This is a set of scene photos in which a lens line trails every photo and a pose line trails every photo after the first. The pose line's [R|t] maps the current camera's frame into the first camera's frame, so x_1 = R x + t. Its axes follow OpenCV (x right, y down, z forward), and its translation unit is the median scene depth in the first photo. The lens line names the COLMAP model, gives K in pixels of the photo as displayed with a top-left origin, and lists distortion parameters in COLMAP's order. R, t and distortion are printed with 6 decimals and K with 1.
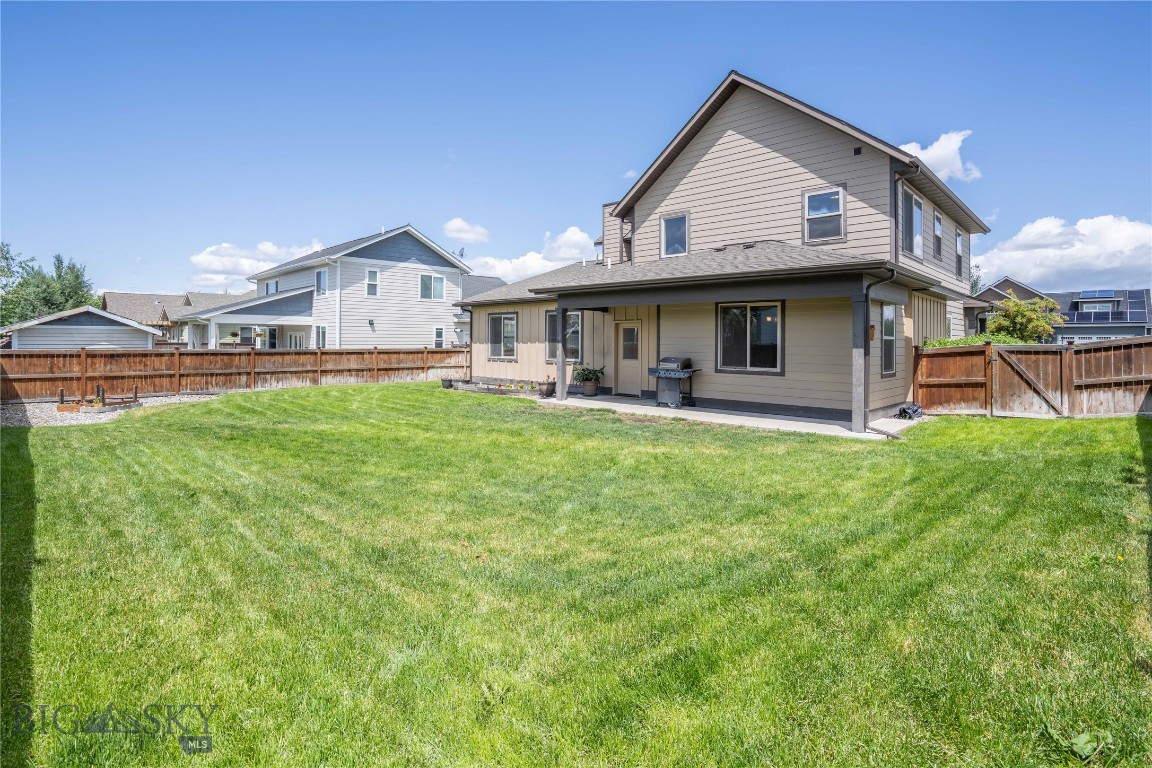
lens RADIAL K [[564.0, 0, 601.7], [0, 564.0, 333.3], [0, 0, 1]] dist [-0.002316, 0.000090]
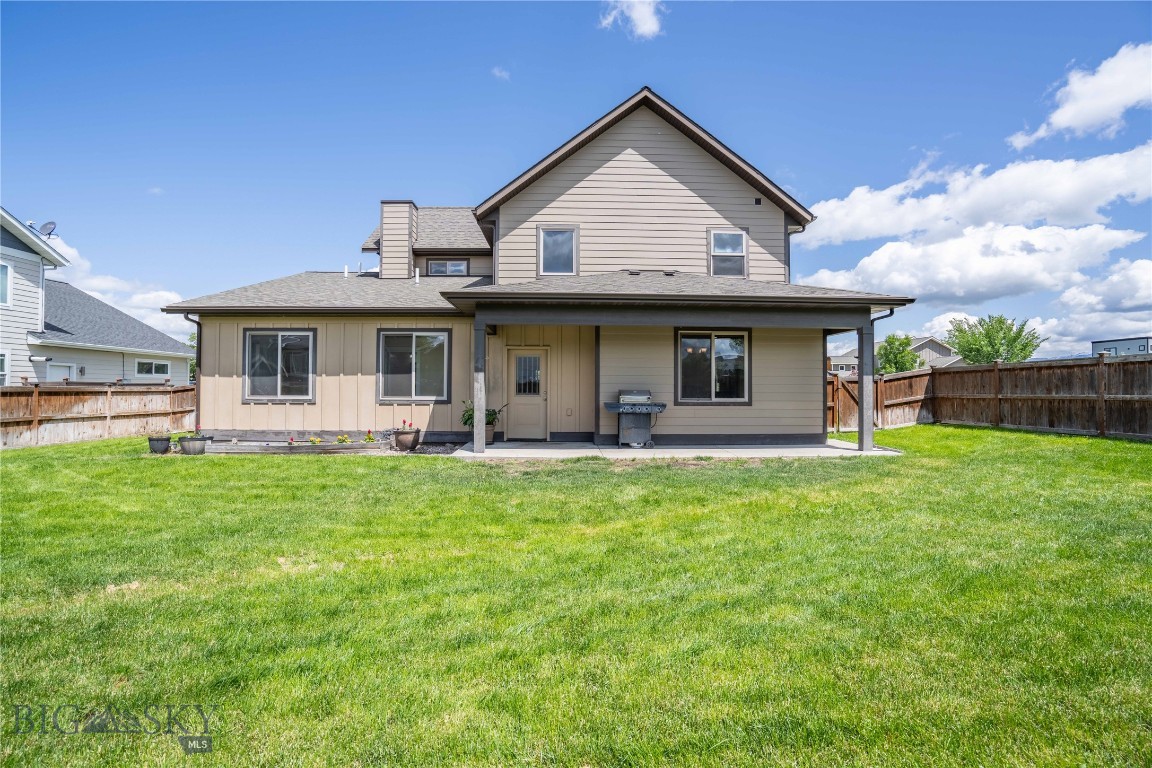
lens RADIAL K [[530.8, 0, 571.3], [0, 530.8, 380.2], [0, 0, 1]] dist [-0.032854, 0.000663]
pose [[0.725407, 0.005705, 0.688297, -0.462292], [-0.007642, 0.999971, -0.000235, 0.027323], [-0.688278, -0.005089, 0.725429, 0.444030]]
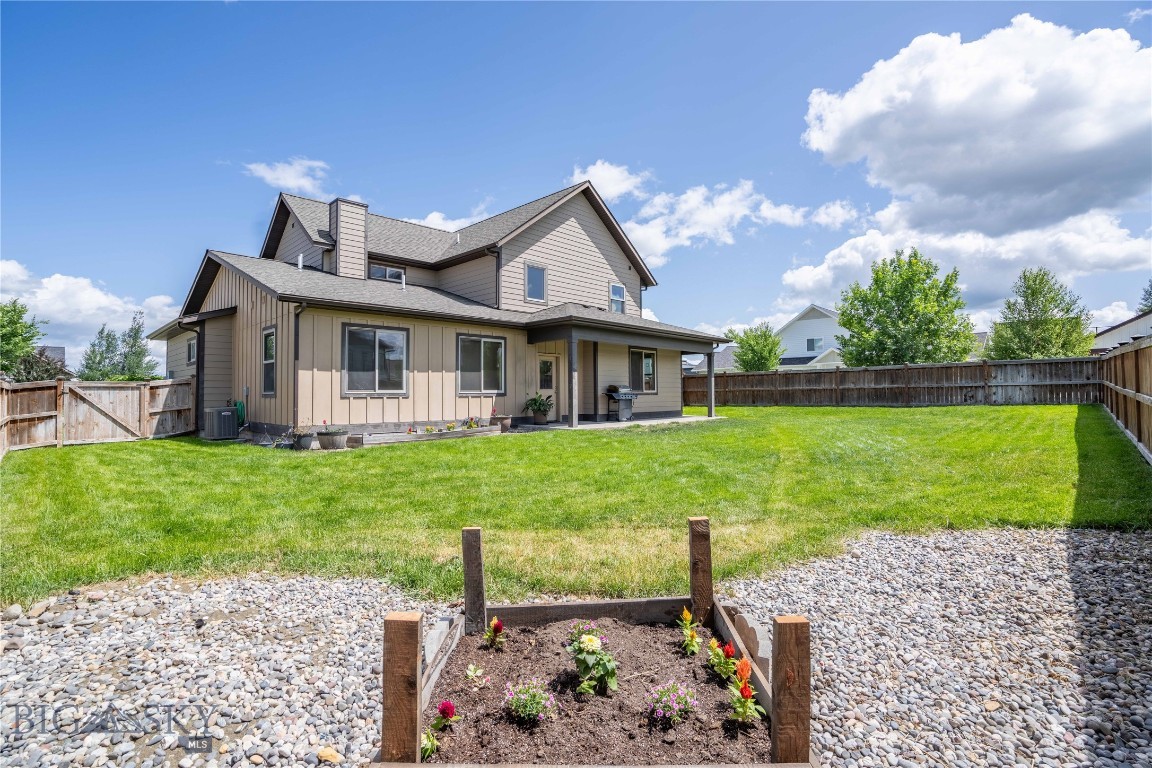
lens RADIAL K [[530.8, 0, 571.3], [0, 530.8, 380.2], [0, 0, 1]] dist [-0.032854, 0.000663]
pose [[0.043542, 0.021087, 0.998829, -1.063058], [-0.004174, 0.999772, -0.020925, 0.054623], [-0.999043, -0.003258, 0.043620, 0.983748]]
